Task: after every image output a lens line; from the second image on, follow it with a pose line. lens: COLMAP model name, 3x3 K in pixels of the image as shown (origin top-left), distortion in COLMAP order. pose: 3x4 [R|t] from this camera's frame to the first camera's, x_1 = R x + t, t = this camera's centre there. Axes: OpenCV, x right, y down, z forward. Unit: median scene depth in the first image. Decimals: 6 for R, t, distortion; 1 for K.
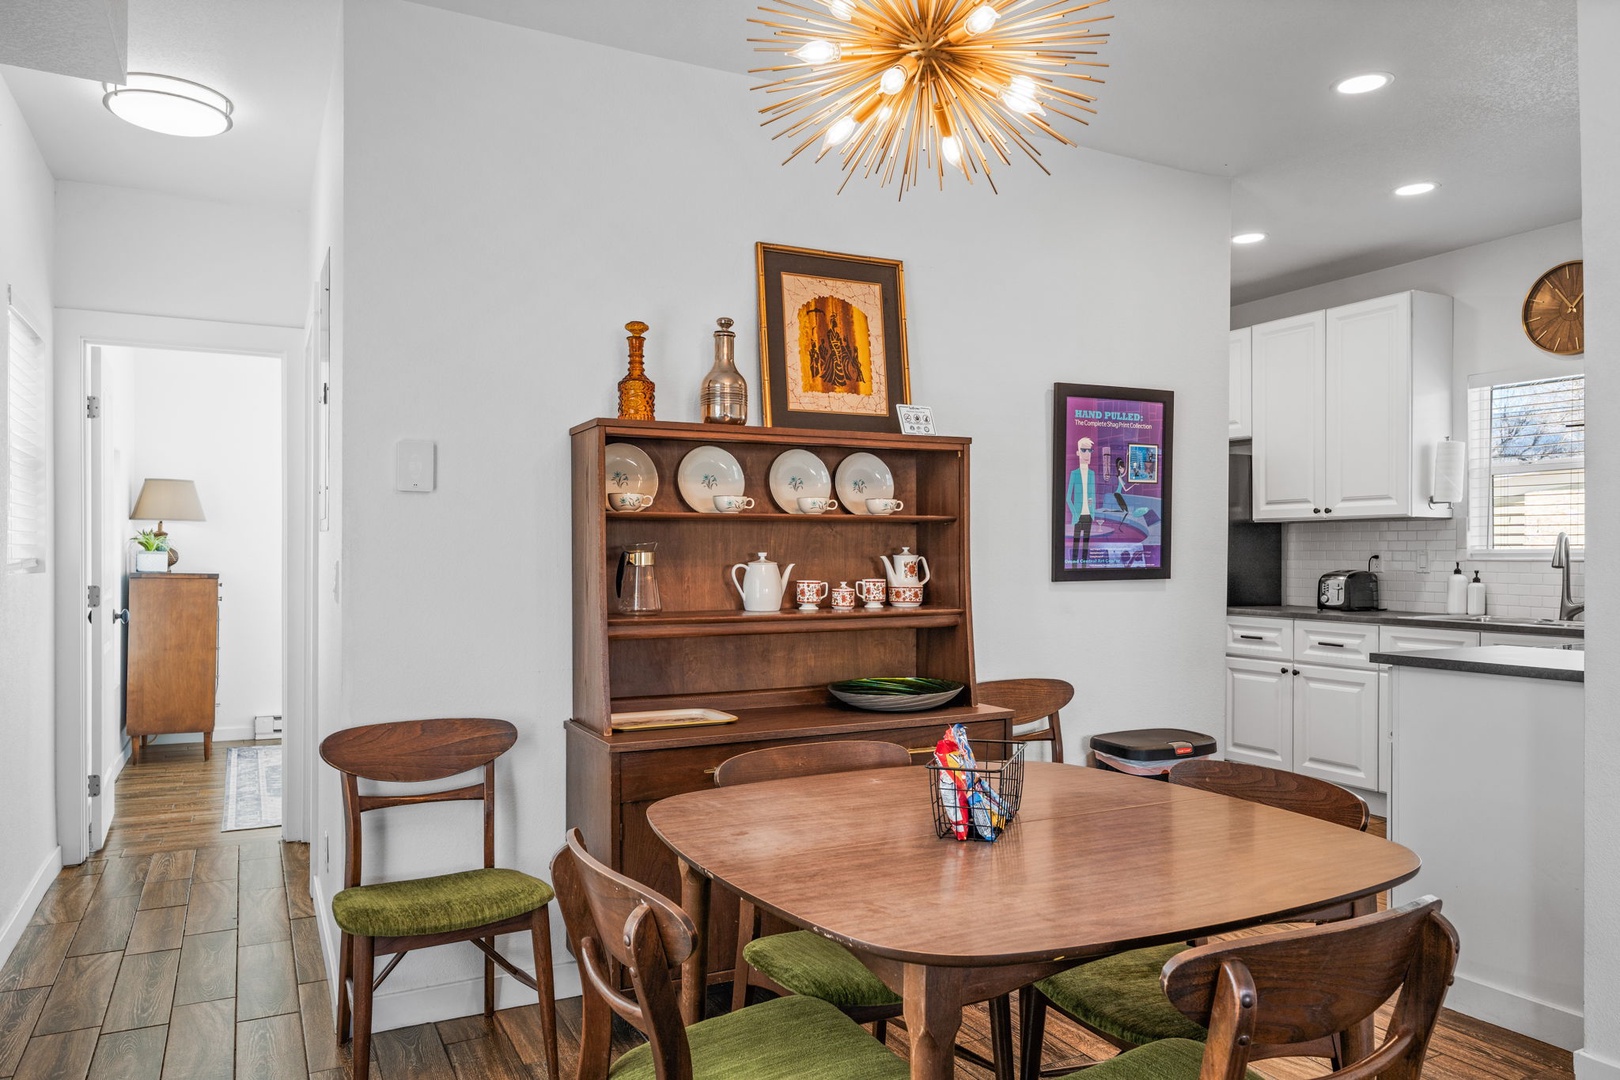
lens RADIAL K [[1108.0, 0, 810.3], [0, 1108.0, 556.4], [0, 0, 1]] dist [0.001995, 0.000976]
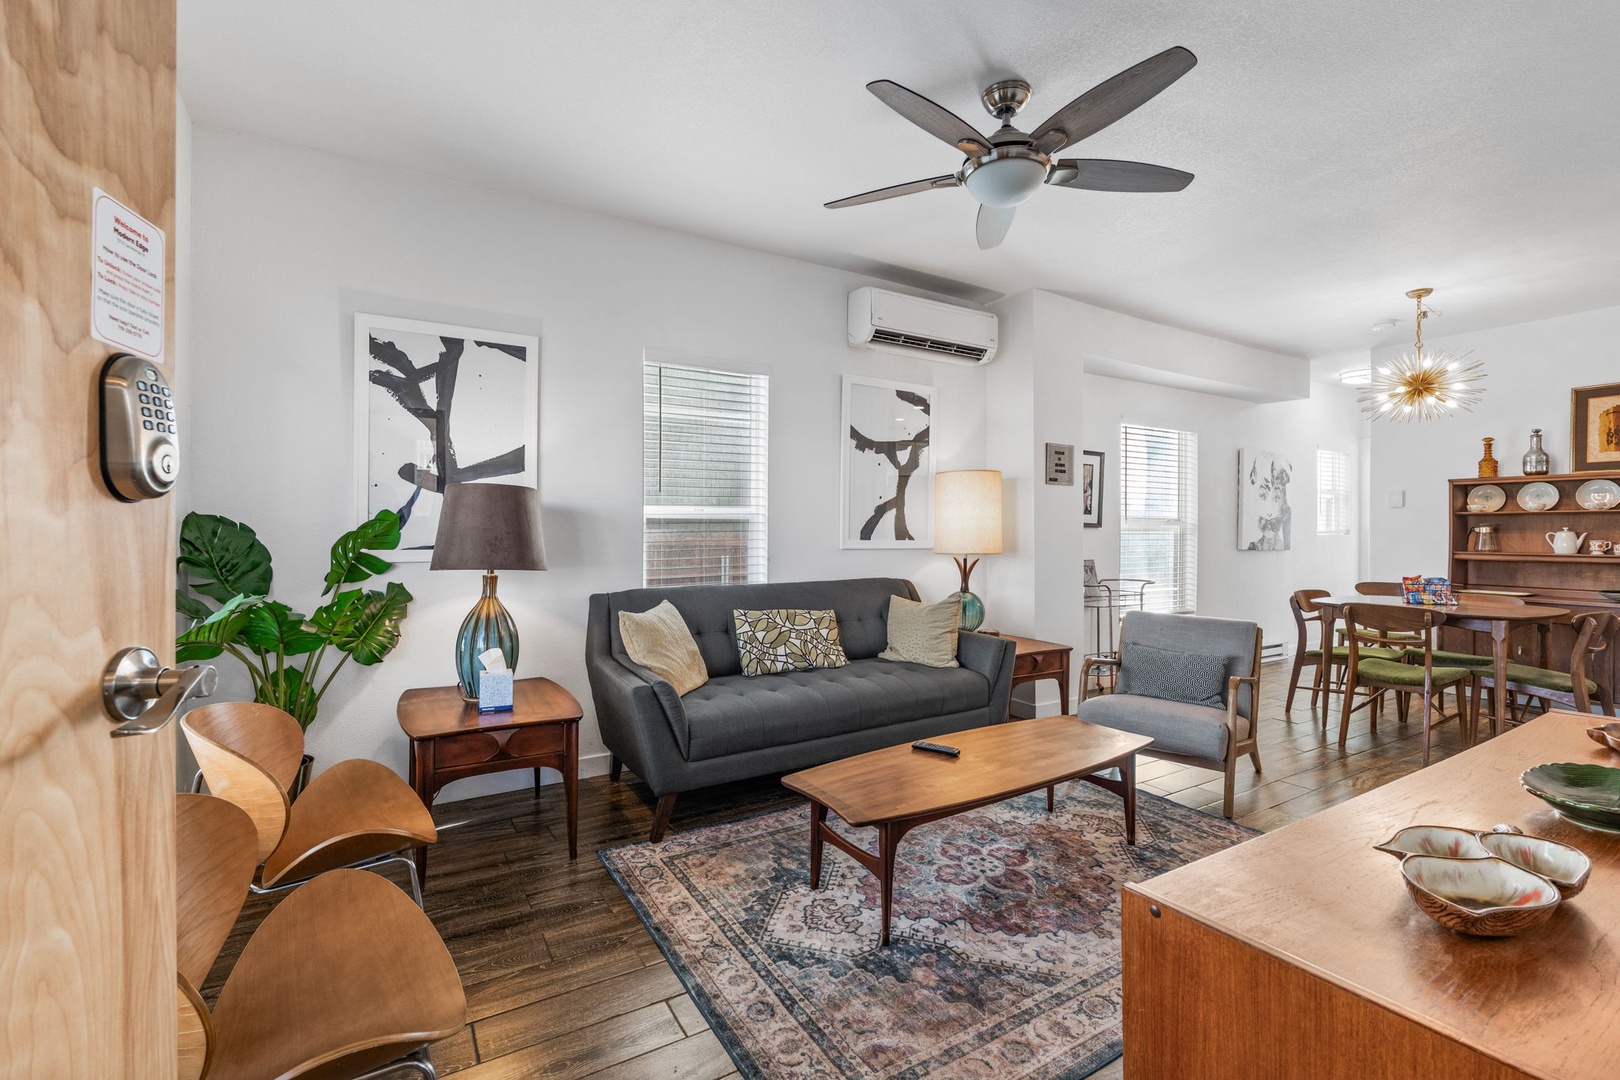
lens RADIAL K [[711.3, 0, 811.3], [0, 711.3, 528.3], [0, 0, 1]] dist [-0.002822, 0.000050]
pose [[0.070308, 0.000238, -0.997525, 1.259716], [-0.005692, 0.999984, -0.000163, 0.006962], [0.997509, 0.005689, 0.070308, -0.622157]]
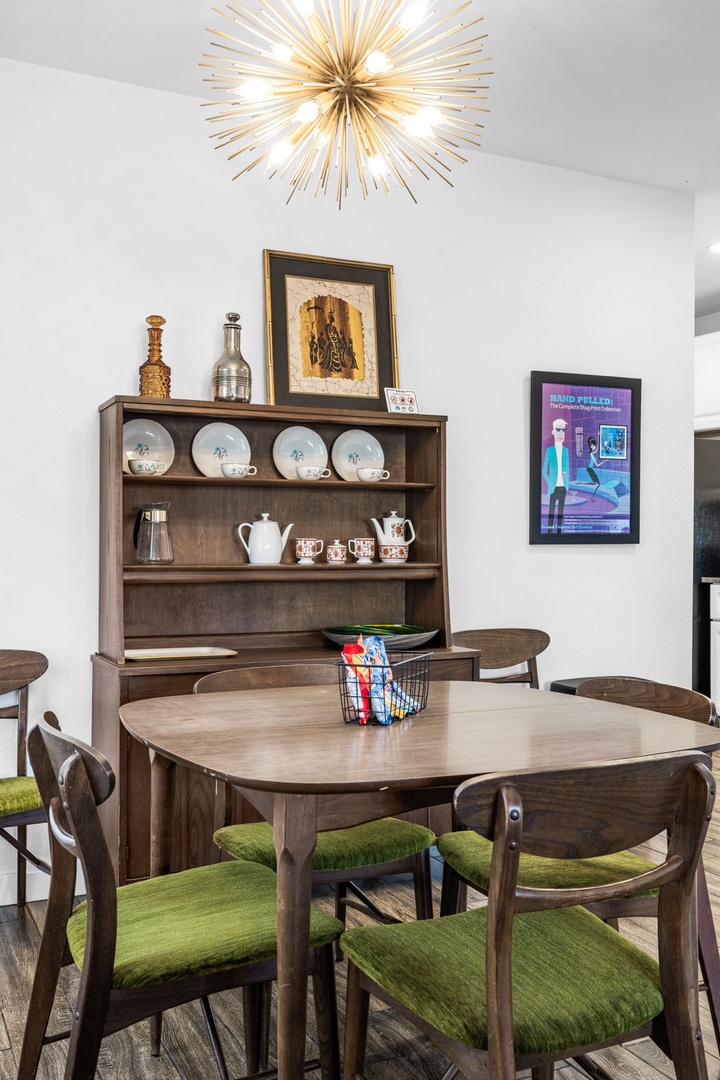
lens RADIAL K [[1025.1, 0, 359.3], [0, 1025.1, 518.5], [0, 0, 1]] dist [0.003884, 0.004805]
pose [[0.999468, 0.003010, -0.032468, 0.088169], [-0.003986, 0.999541, -0.030037, 0.032866], [0.032362, 0.030150, 0.999021, -0.071959]]
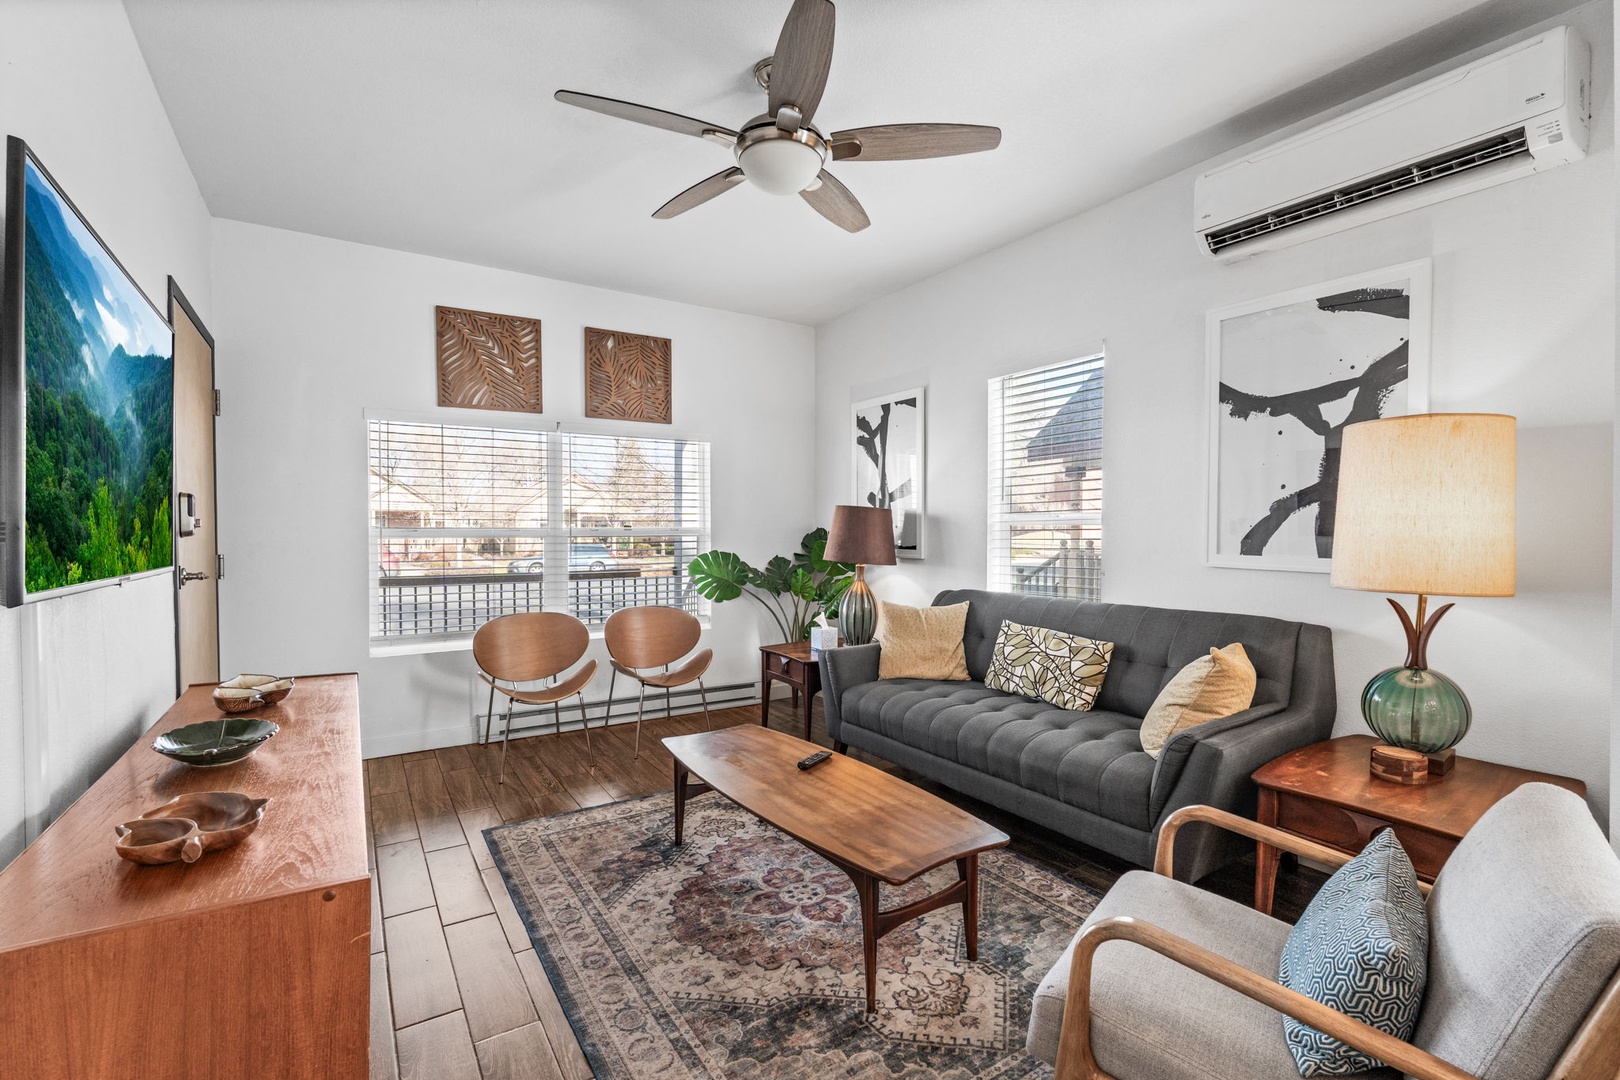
lens RADIAL K [[722.3, 0, 819.0], [0, 722.3, 541.4], [0, 0, 1]] dist [-0.002621, -0.000413]
pose [[-0.994346, 0.000184, -0.106189, 0.587412], [-0.001945, 0.999799, 0.019942, -0.004011], [0.106171, 0.020035, -0.994146, 0.320413]]
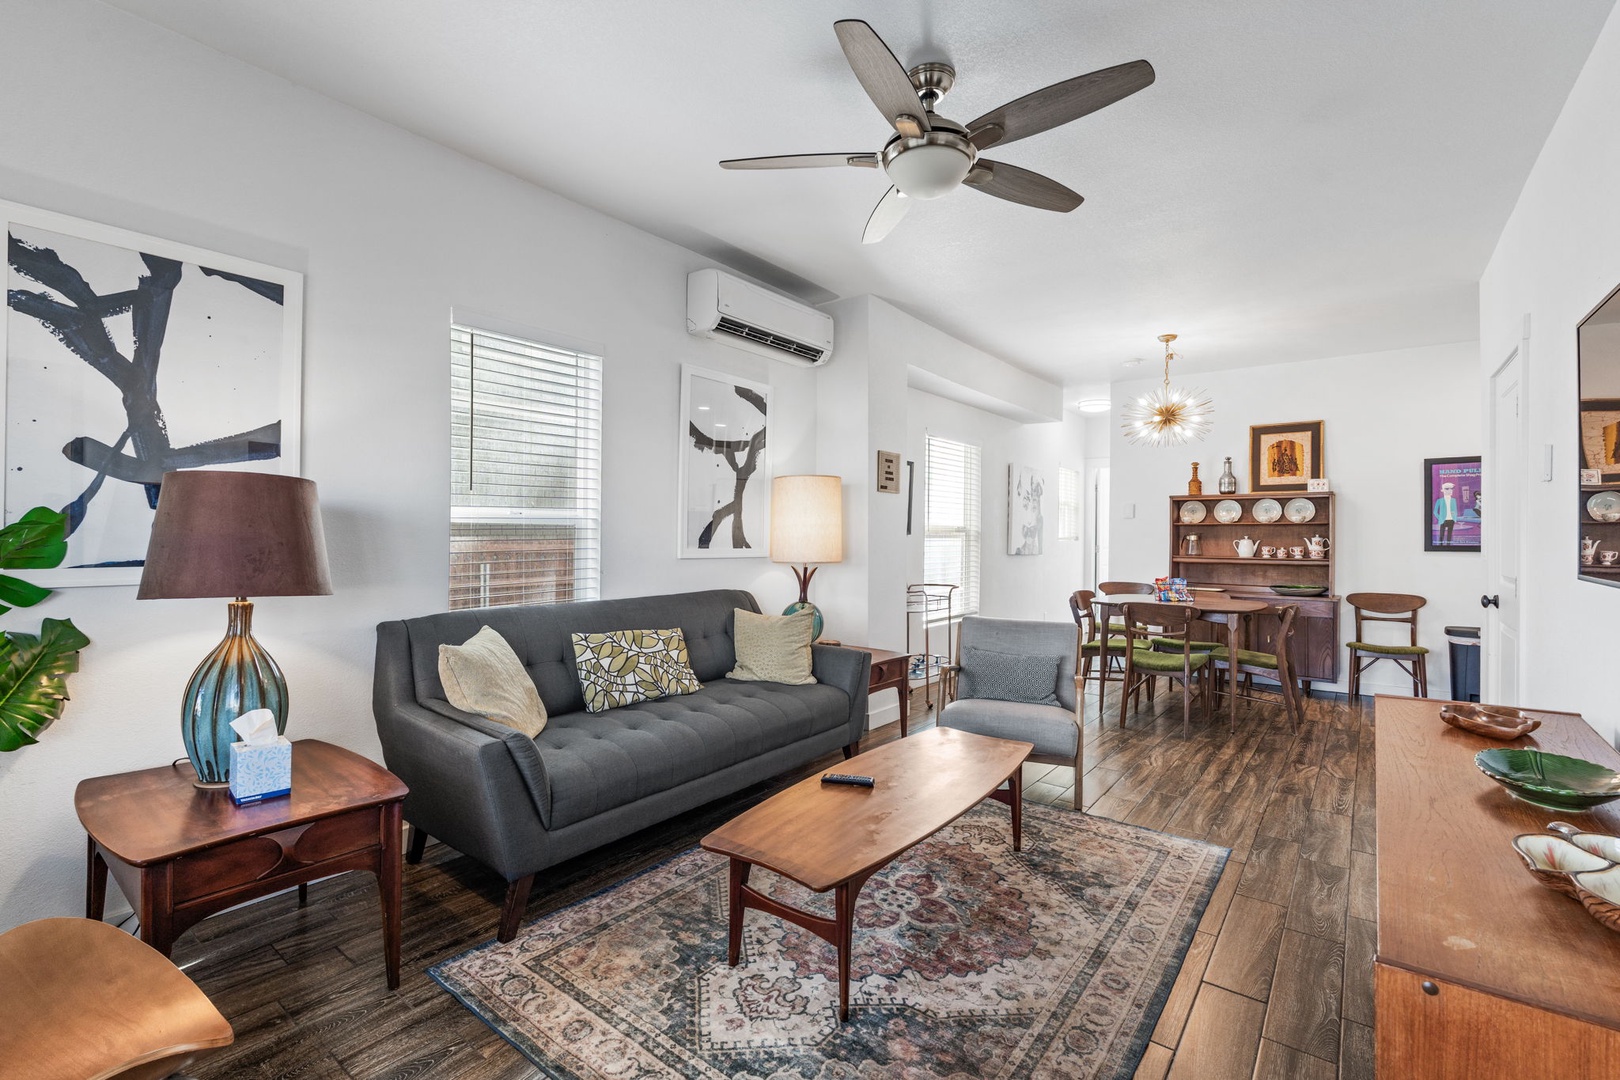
lens RADIAL K [[716.7, 0, 814.3], [0, 716.7, 534.1], [0, 0, 1]] dist [-0.002133, 0.000089]
pose [[0.420338, 0.004734, -0.907355, 1.130117], [-0.010495, 0.999945, 0.000355, 0.001769], [0.907307, 0.009373, 0.420365, -0.760697]]
